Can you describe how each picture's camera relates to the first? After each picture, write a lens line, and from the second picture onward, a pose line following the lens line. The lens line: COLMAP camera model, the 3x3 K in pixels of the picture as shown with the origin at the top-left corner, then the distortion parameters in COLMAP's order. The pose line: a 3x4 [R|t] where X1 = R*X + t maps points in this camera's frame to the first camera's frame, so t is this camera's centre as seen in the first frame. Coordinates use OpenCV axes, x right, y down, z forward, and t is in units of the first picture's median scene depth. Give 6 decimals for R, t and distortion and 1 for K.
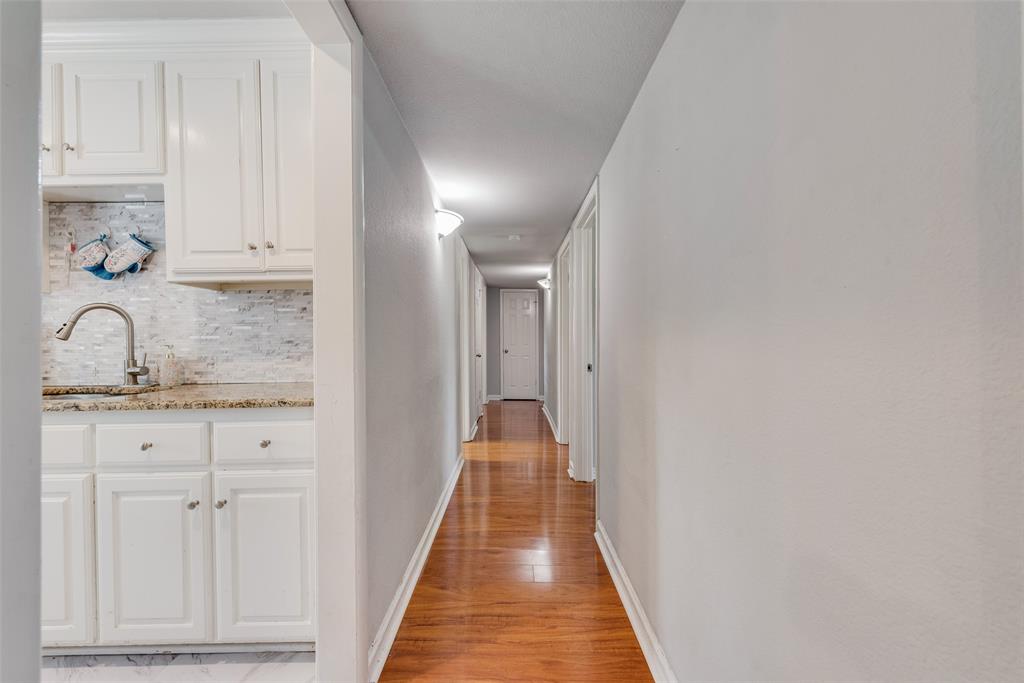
lens RADIAL K [[399.4, 0, 511.8], [0, 399.4, 346.1], [0, 0, 1]] dist [0.002478, -0.000878]
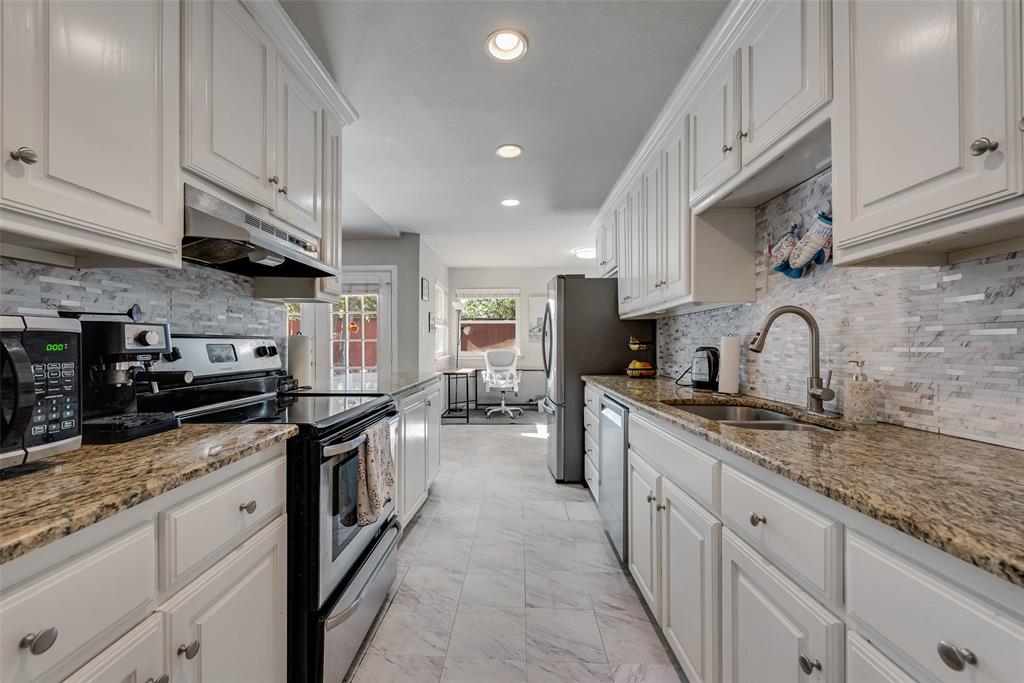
lens RADIAL K [[399.4, 0, 509.3], [0, 399.4, 344.9], [0, 0, 1]] dist [0.002478, -0.000878]
pose [[-0.017585, 0.006272, -0.999826, -0.175317], [-0.012096, 0.999906, 0.006485, -0.026382], [0.999772, 0.012208, -0.017507, 0.422102]]
